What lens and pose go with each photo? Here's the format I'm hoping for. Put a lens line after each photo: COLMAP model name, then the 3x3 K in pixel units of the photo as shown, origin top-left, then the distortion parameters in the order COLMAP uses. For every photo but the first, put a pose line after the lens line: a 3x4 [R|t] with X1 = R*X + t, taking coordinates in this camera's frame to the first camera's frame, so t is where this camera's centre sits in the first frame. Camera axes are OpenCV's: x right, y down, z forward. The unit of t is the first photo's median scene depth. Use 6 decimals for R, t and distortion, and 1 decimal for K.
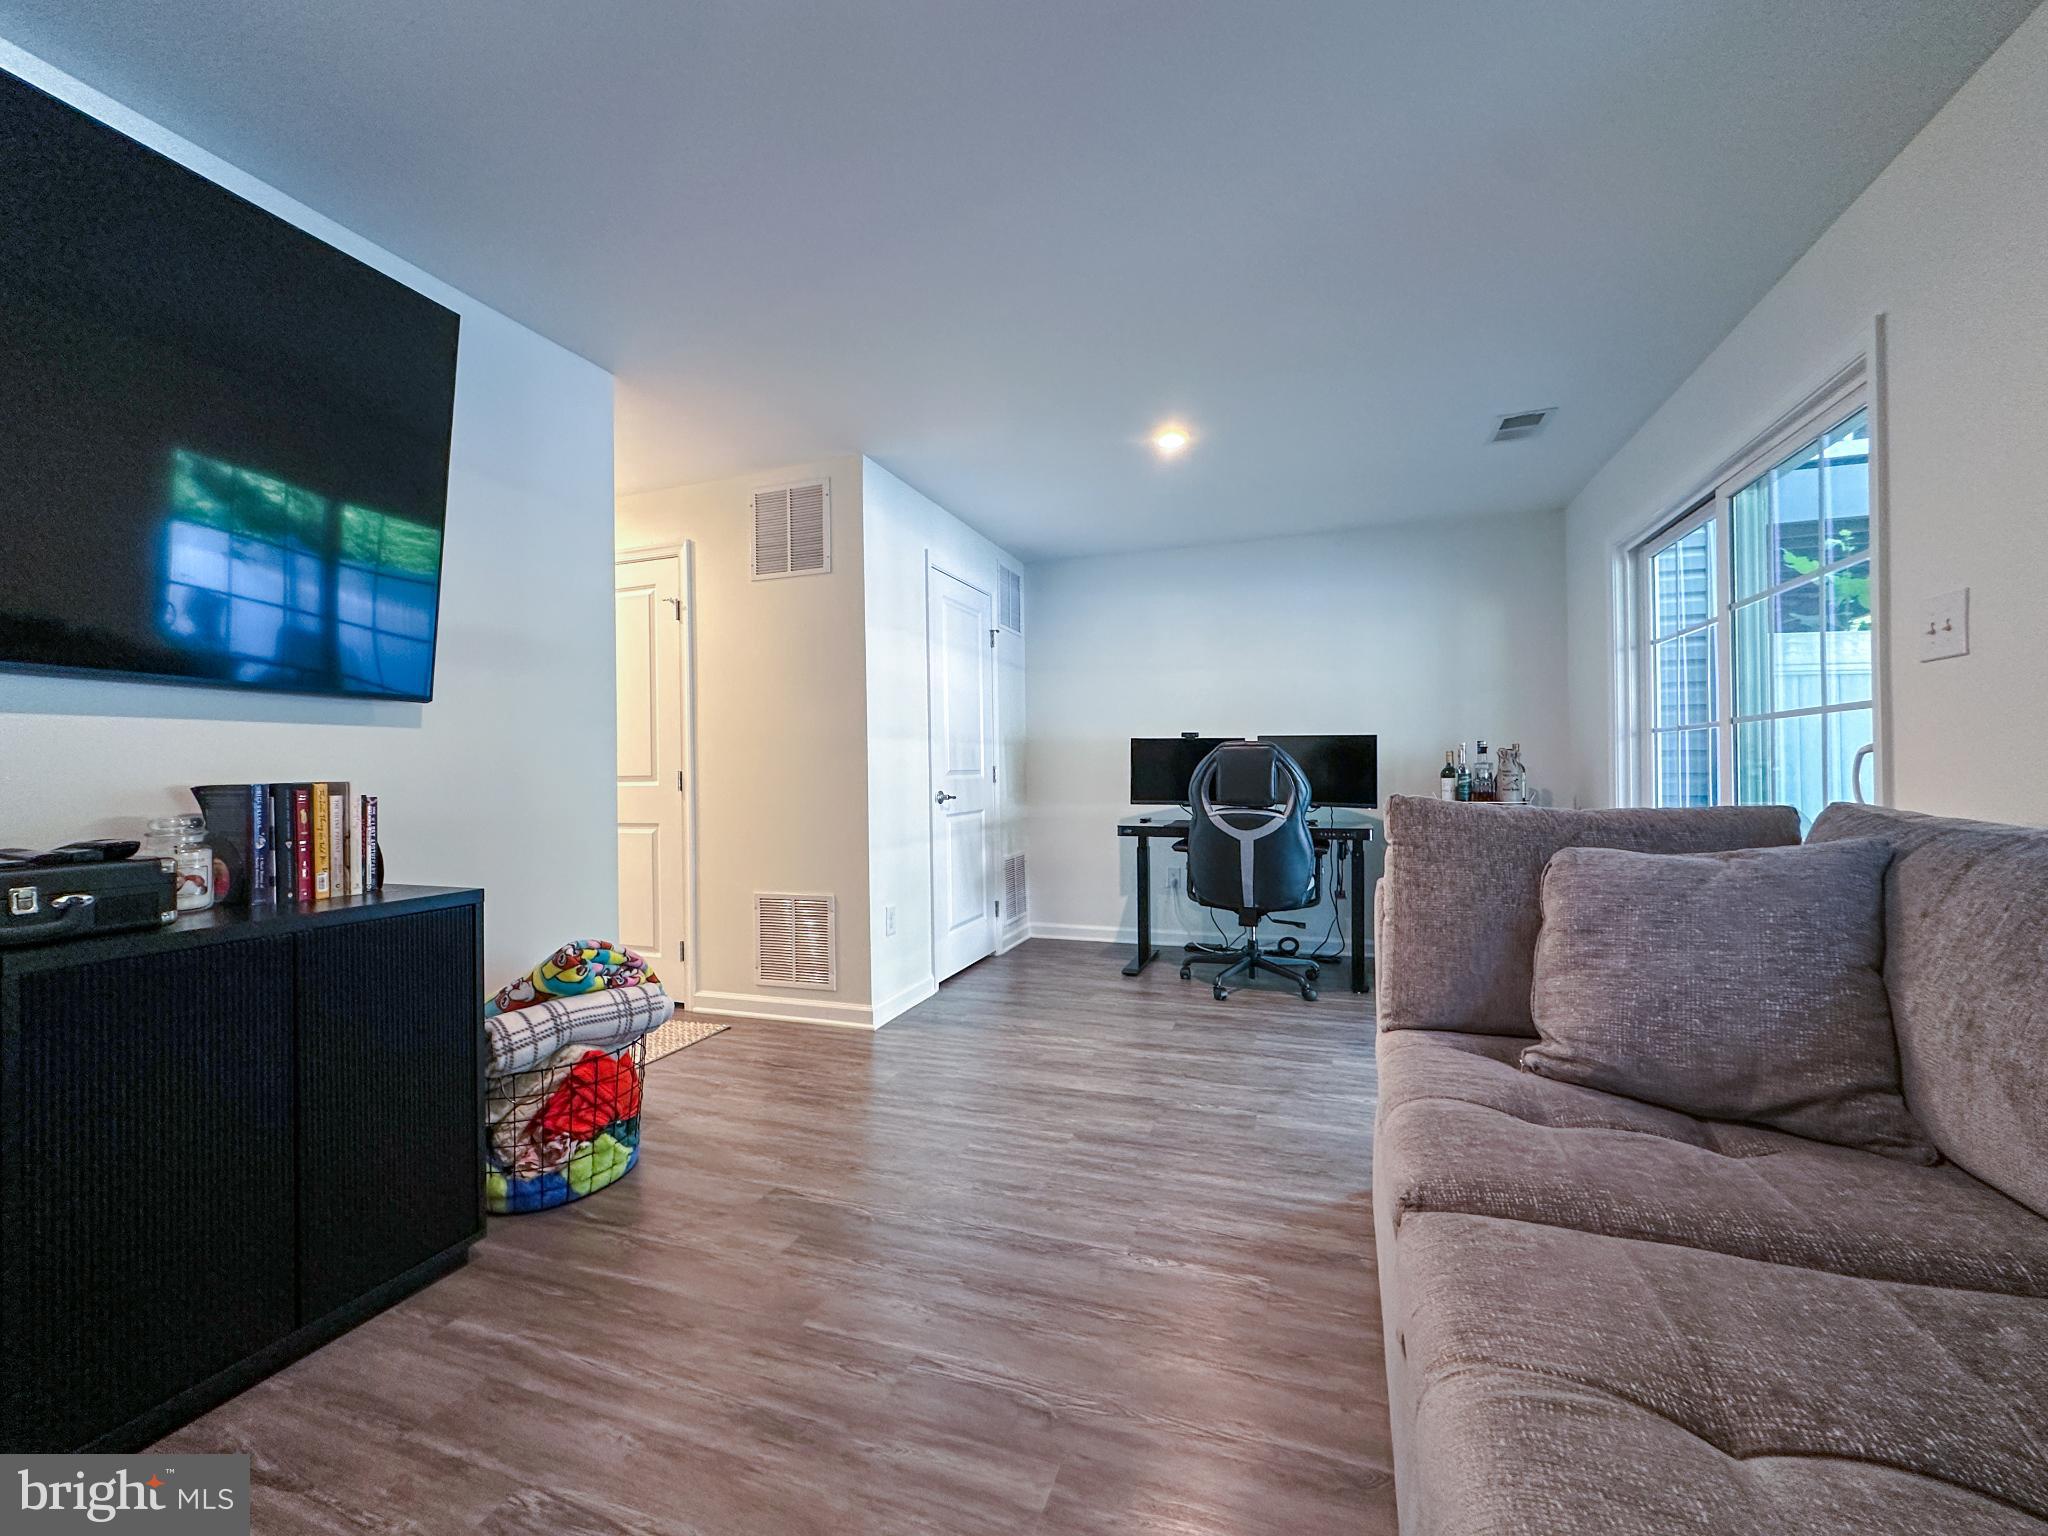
lens RADIAL K [[835.4, 0, 1015.5], [0, 835.4, 771.5], [0, 0, 1]] dist [-0.001523, 0.000220]
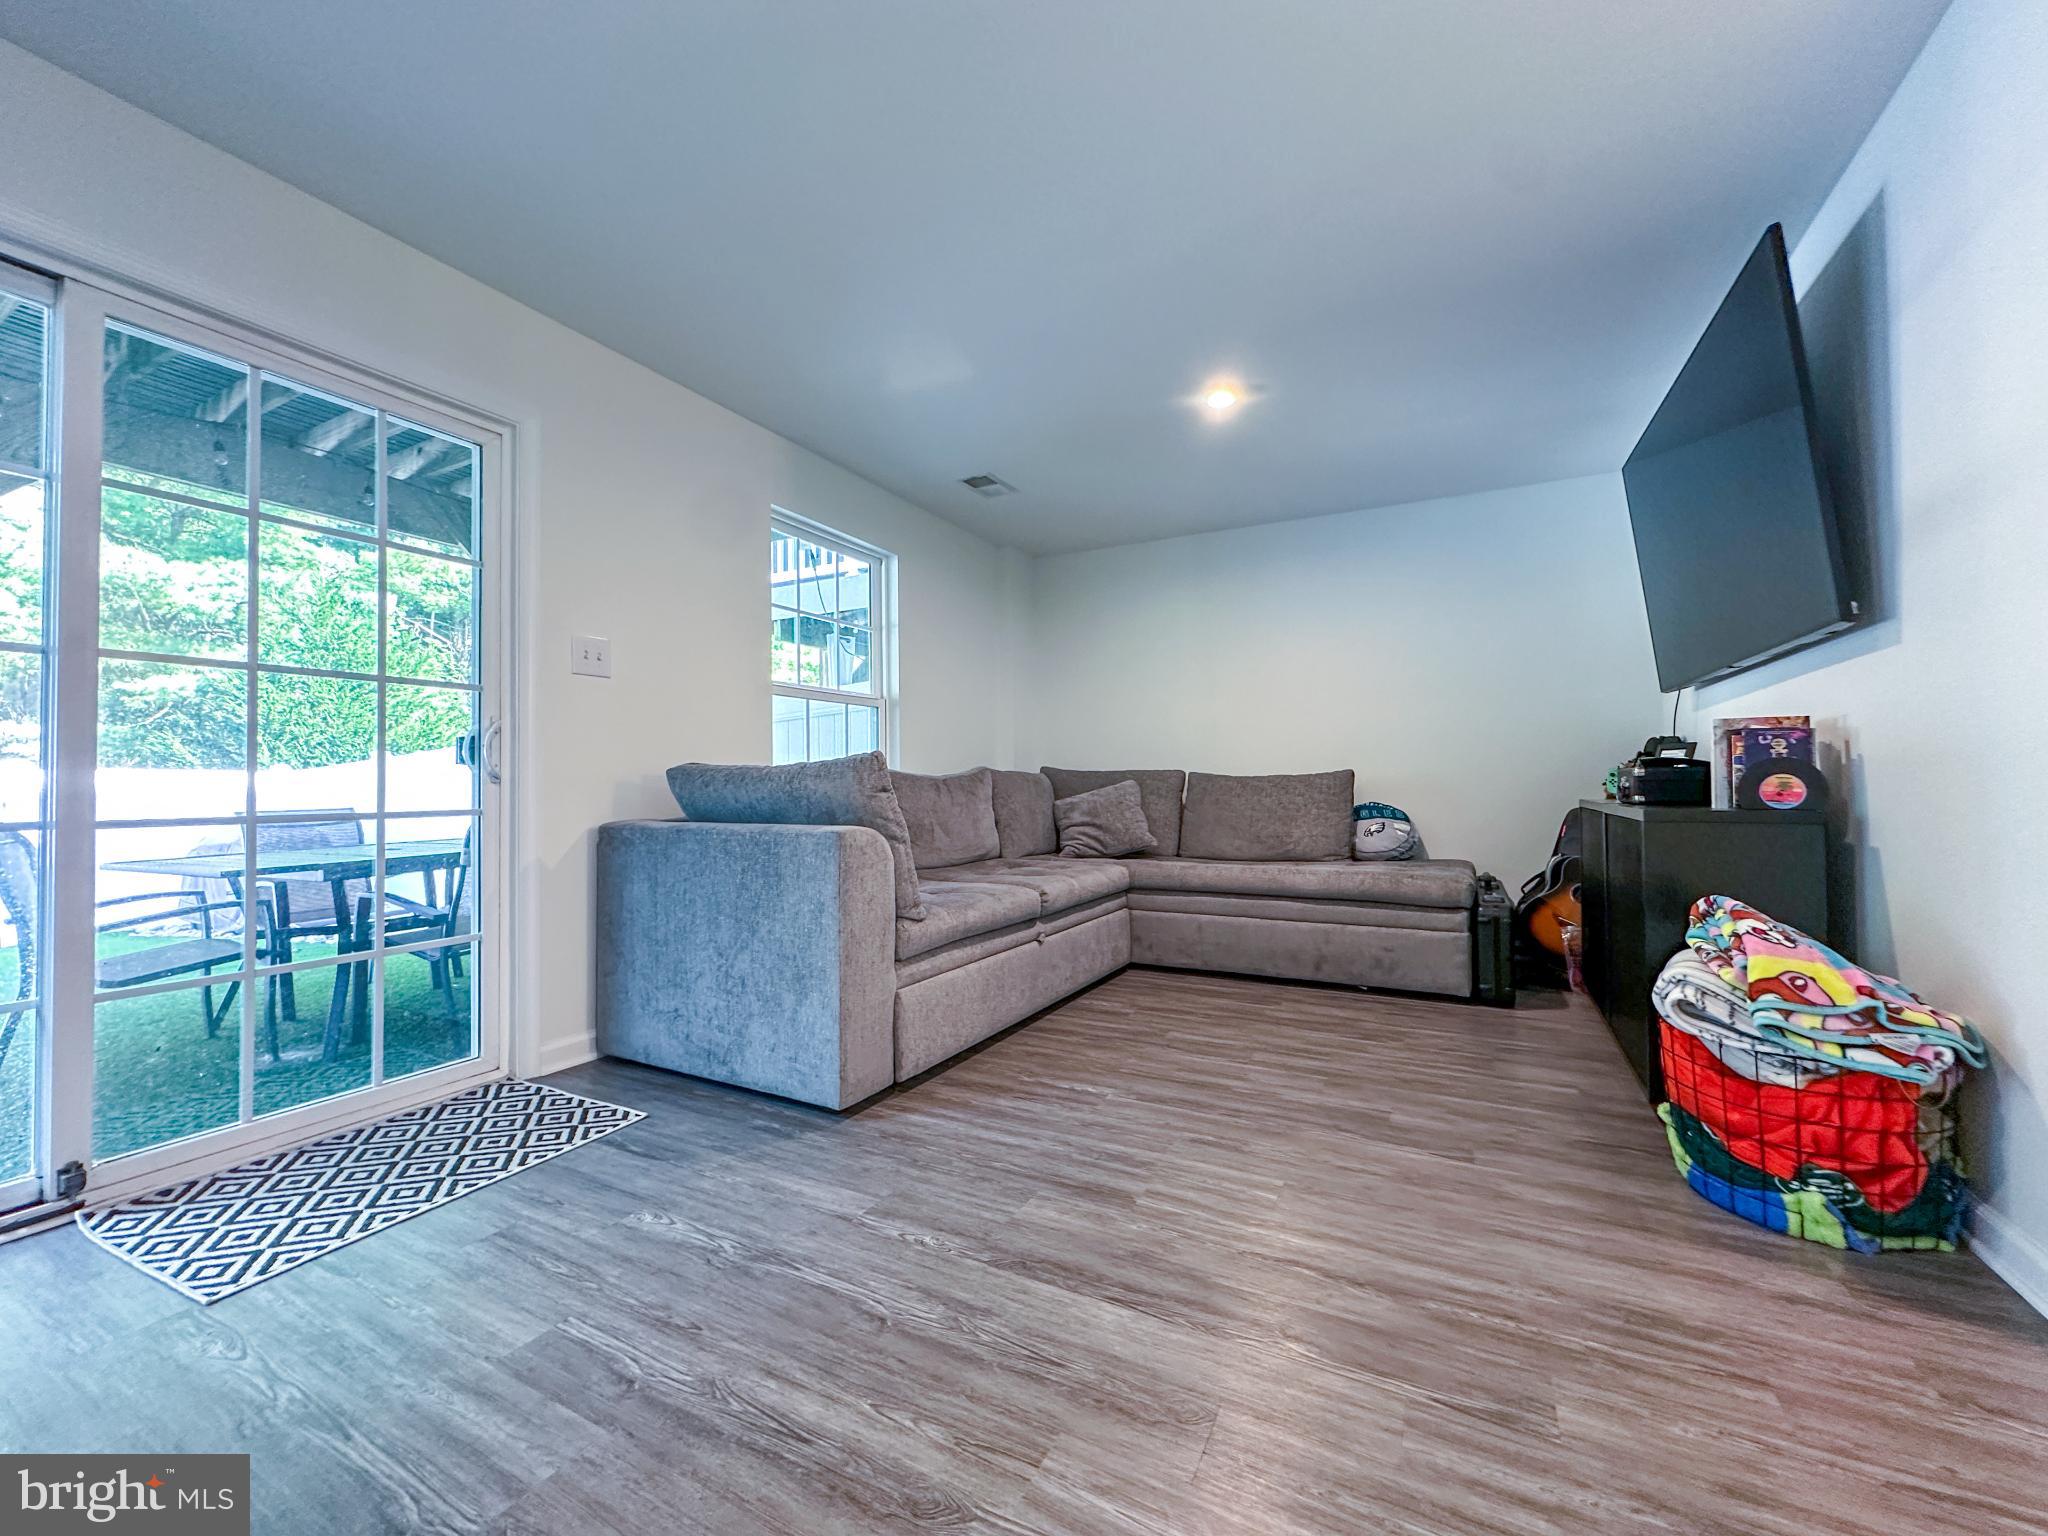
lens RADIAL K [[835.4, 0, 1015.5], [0, 835.4, 771.5], [0, 0, 1]] dist [-0.001523, 0.000220]
pose [[-0.990266, 0.027339, 0.136475, 0.065921], [0.024606, 0.999462, -0.021673, 0.071106], [-0.136994, -0.018104, -0.990406, 1.802981]]
